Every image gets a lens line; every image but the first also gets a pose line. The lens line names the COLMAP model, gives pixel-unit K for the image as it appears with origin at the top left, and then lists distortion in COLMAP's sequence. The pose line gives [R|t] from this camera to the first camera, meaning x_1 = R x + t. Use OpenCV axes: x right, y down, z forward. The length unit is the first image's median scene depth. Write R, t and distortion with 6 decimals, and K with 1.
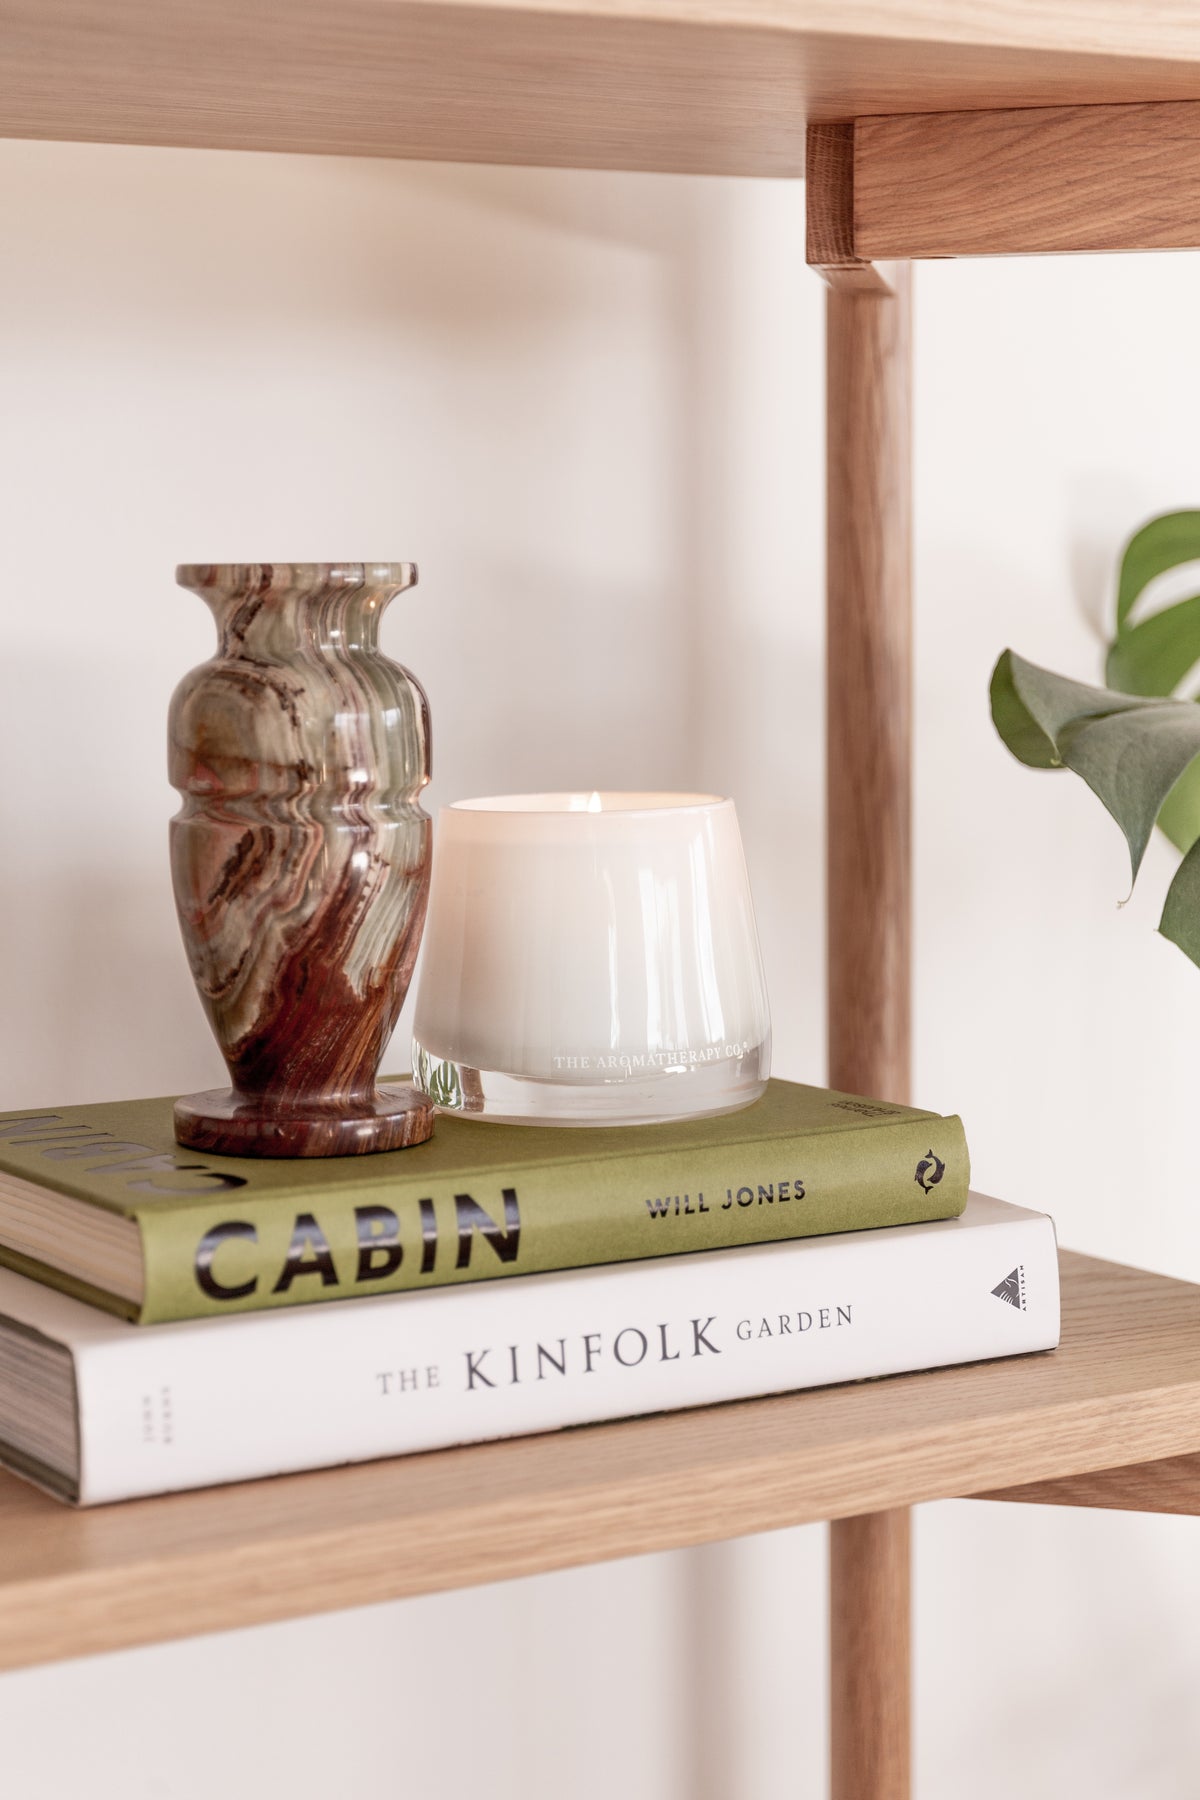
lens RADIAL K [[3616.4, 0, 549.6], [0, 3616.4, 909.7], [0, 0, 1]] dist [0.004317, 0.000000]
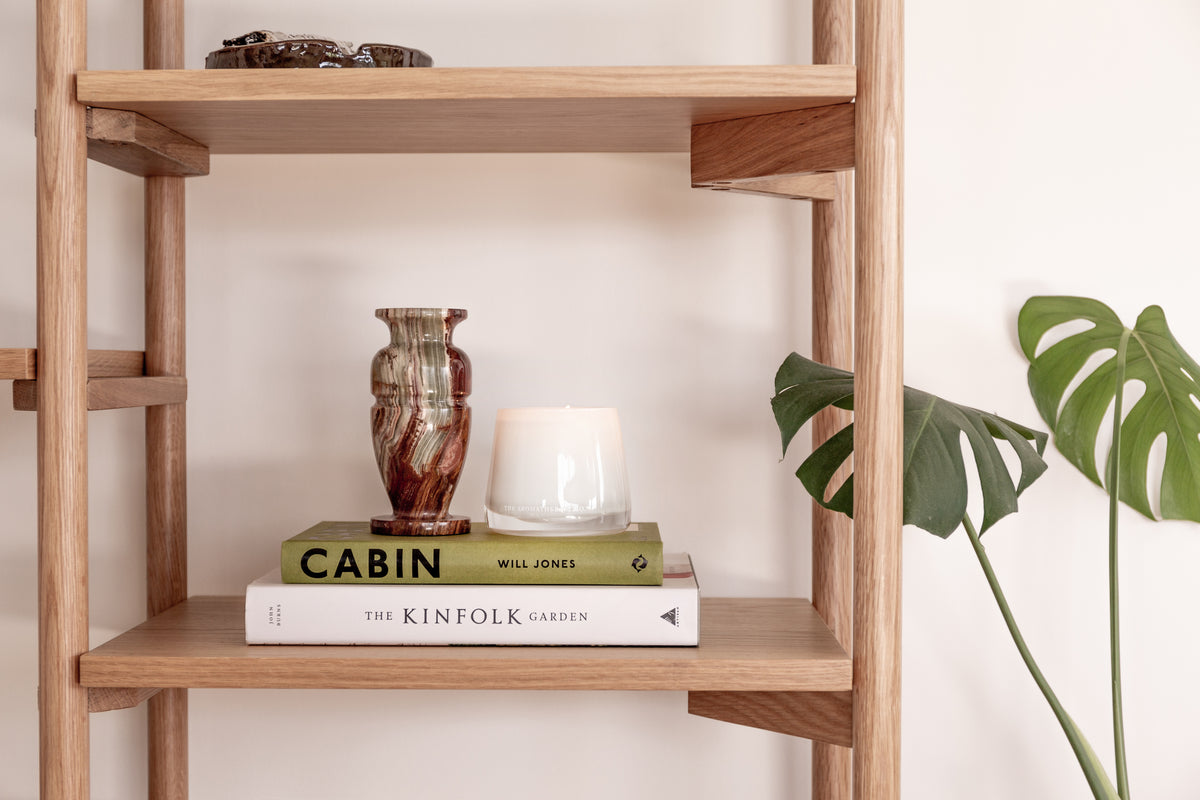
lens RADIAL K [[1944.0, 0, 541.0], [0, 1944.0, 404.9], [0, 0, 1]] dist [-0.040919, 0.000000]
pose [[0.830168, 0.019658, -0.557167, 0.798756], [-0.065536, 0.995890, -0.062510, 0.055628], [0.553649, 0.088409, 0.828044, -0.106045]]
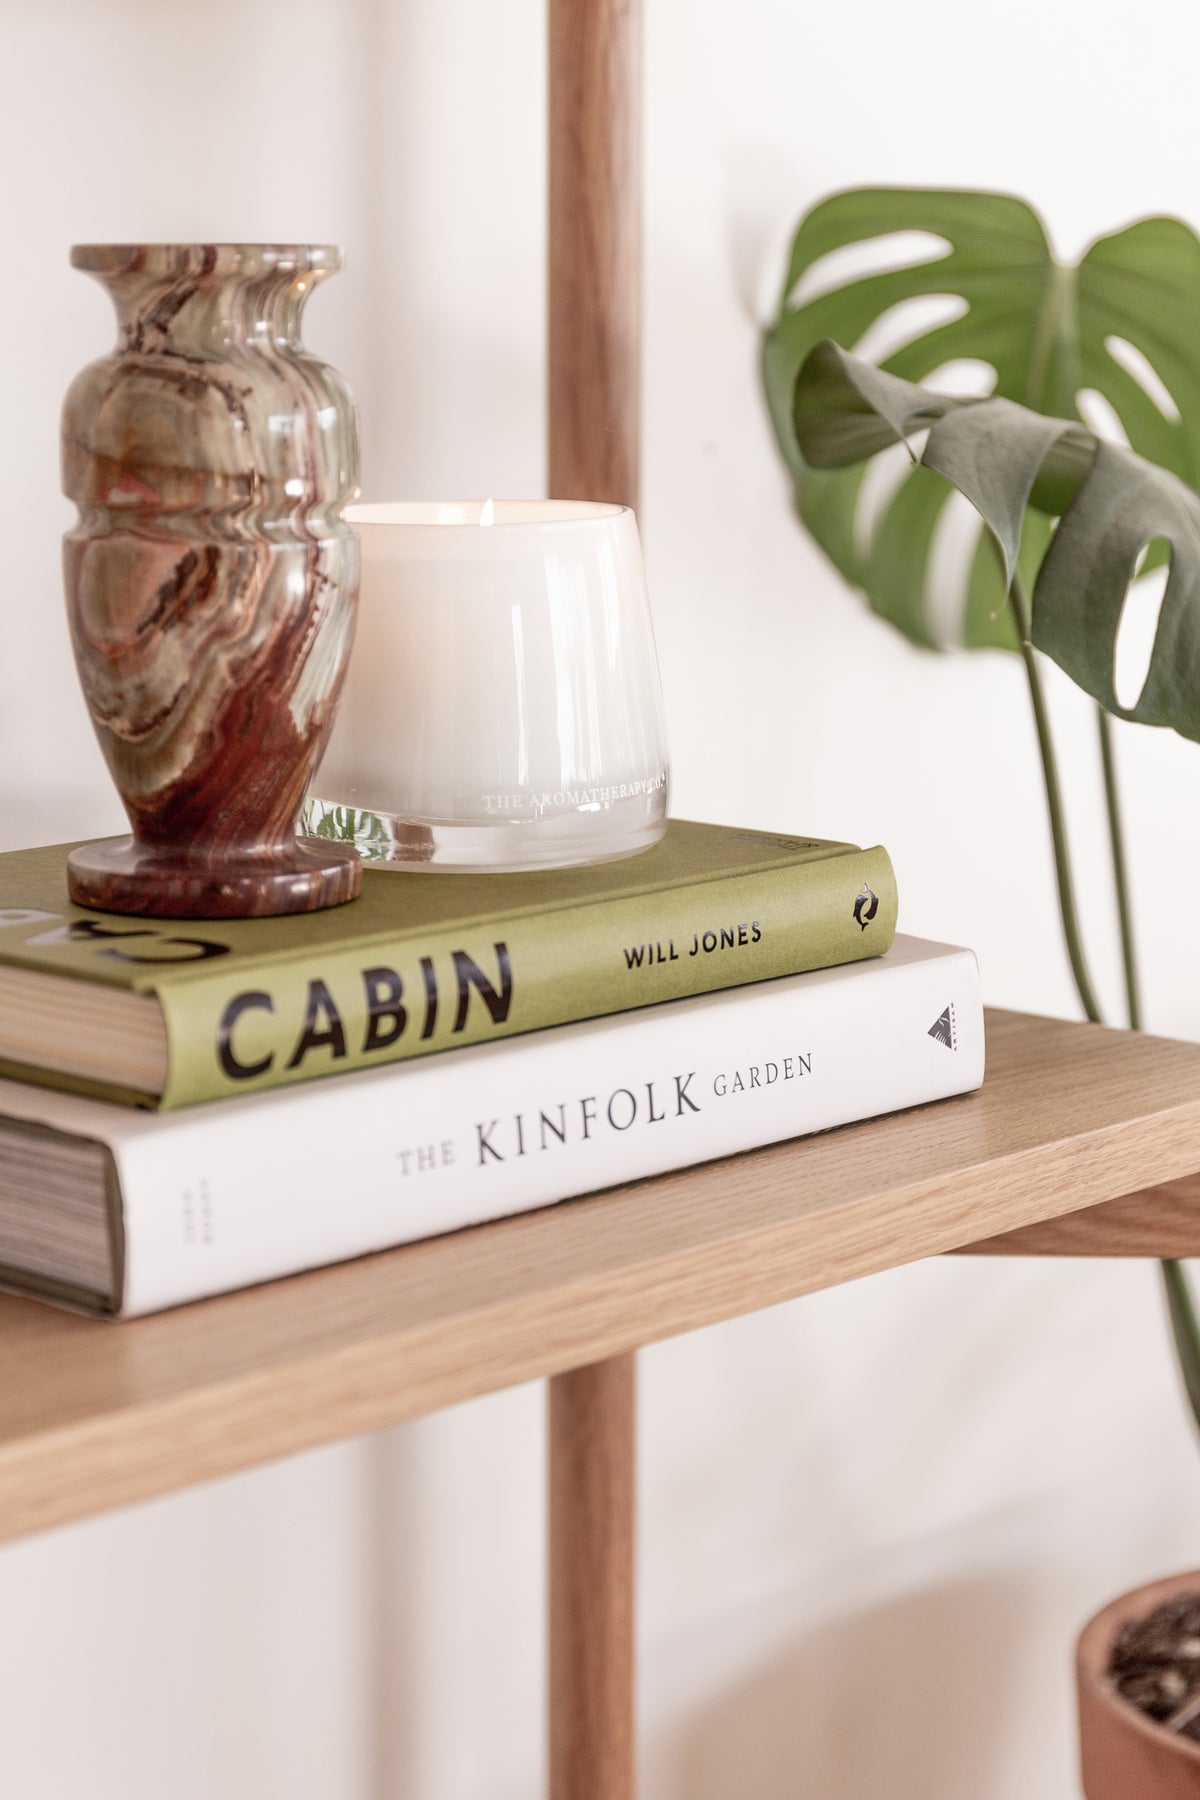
lens RADIAL K [[4073.4, 0, 646.5], [0, 4073.4, 864.3], [0, 0, 1]] dist [-0.012863, 0.000000]
pose [[0.956267, -0.035007, 0.290392, -0.266402], [0.017221, 0.997828, 0.063581, -0.006635], [-0.291987, -0.055800, 0.954793, 0.015513]]
